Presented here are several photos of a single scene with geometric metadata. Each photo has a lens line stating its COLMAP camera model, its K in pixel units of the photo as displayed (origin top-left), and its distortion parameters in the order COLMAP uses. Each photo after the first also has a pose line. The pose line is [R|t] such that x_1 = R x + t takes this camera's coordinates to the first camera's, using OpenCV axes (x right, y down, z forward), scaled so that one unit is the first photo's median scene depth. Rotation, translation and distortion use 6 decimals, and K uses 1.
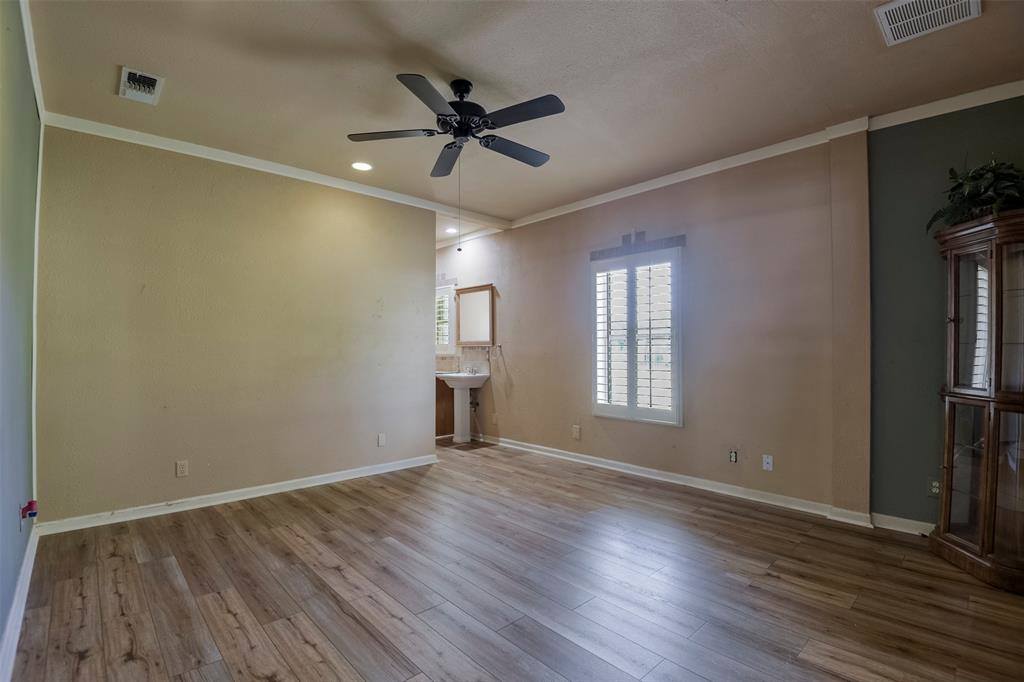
lens RADIAL K [[475.5, 0, 511.4], [0, 475.5, 345.3], [0, 0, 1]] dist [-0.029214, -0.002137]
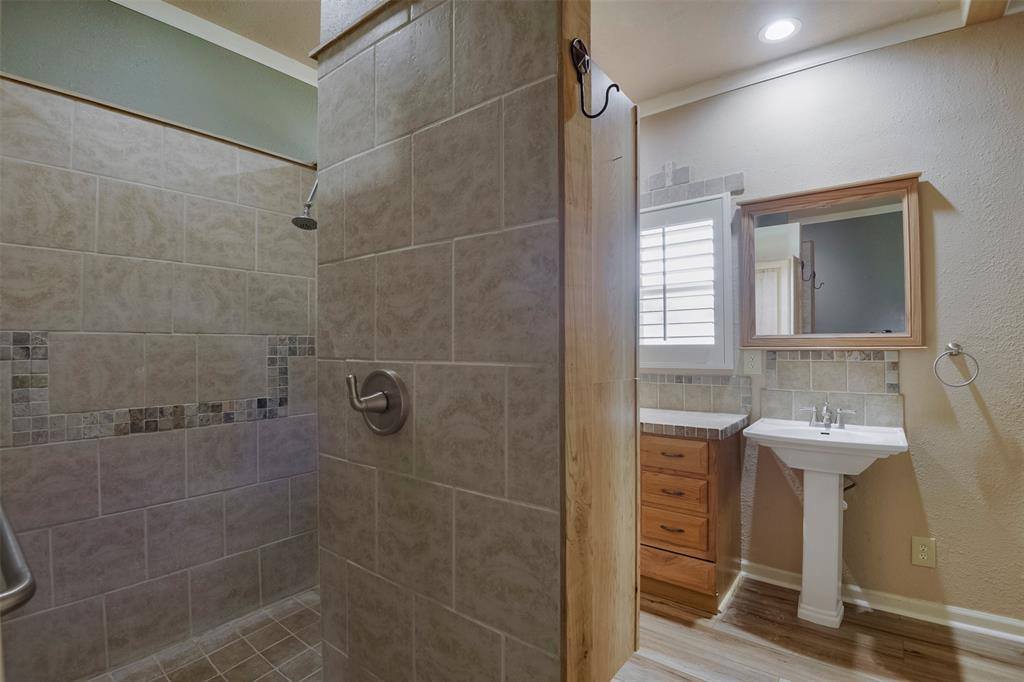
lens RADIAL K [[475.5, 0, 513.7], [0, 475.5, 343.3], [0, 0, 1]] dist [-0.029214, -0.002137]
pose [[0.986183, -0.004133, 0.165605, -0.392418], [0.003346, 0.999982, 0.005031, -0.005554], [-0.165623, -0.004408, 0.986179, 0.698920]]
